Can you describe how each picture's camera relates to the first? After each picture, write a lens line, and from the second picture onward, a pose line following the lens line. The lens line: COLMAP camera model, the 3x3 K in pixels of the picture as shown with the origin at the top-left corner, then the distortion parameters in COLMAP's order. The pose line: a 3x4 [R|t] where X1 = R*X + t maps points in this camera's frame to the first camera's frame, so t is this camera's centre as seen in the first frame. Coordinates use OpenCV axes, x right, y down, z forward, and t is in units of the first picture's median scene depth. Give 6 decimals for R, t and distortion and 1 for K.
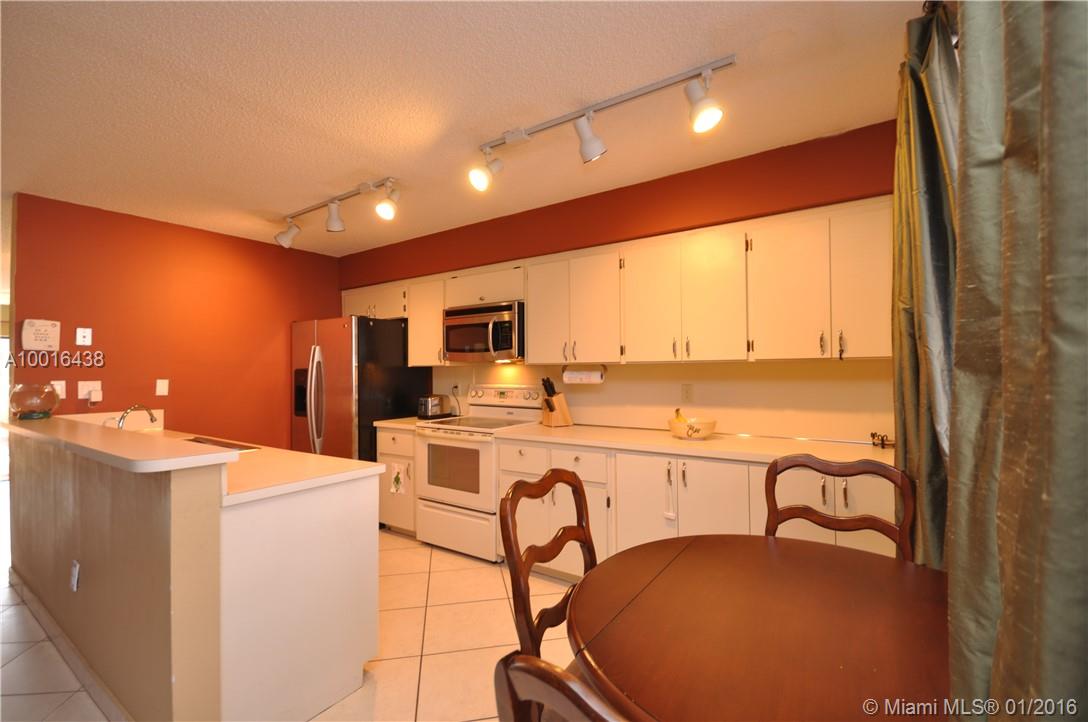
lens RADIAL K [[480.6, 0, 542.1], [0, 480.6, 358.5], [0, 0, 1]] dist [-0.005083, -0.002870]
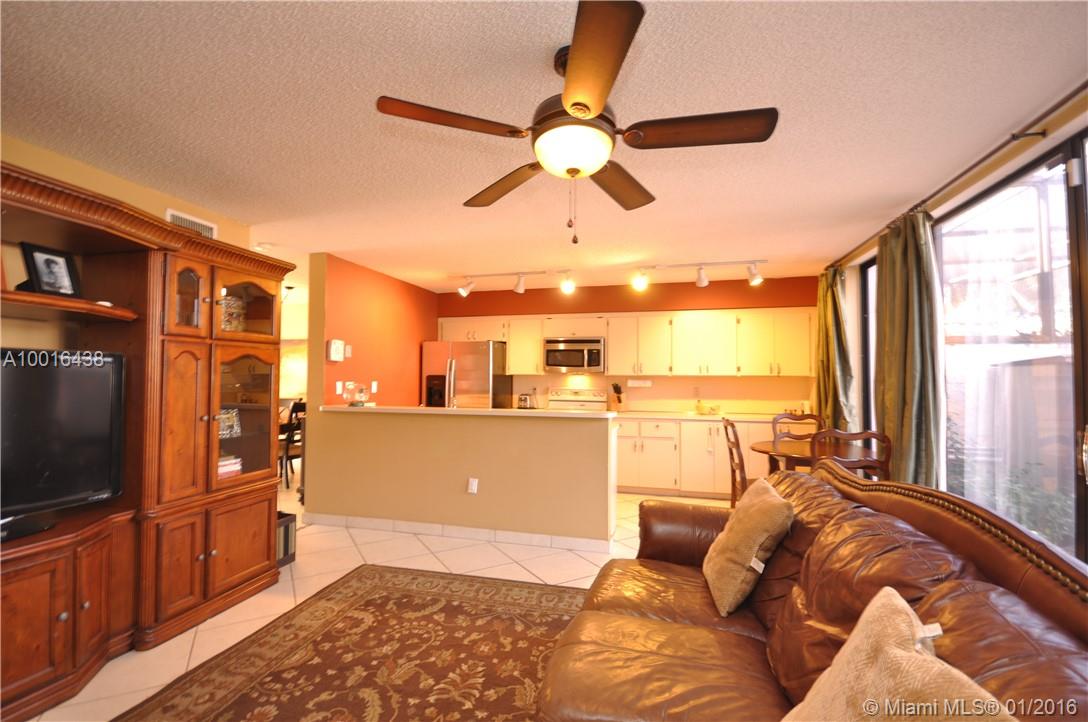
lens RADIAL K [[480.6, 0, 546.8], [0, 480.6, 363.9], [0, 0, 1]] dist [-0.005083, -0.002870]
pose [[0.937584, 0.023428, 0.346968, -0.815874], [-0.022601, 0.999724, -0.006430, -0.012066], [-0.347023, -0.001813, 0.937855, -0.513158]]
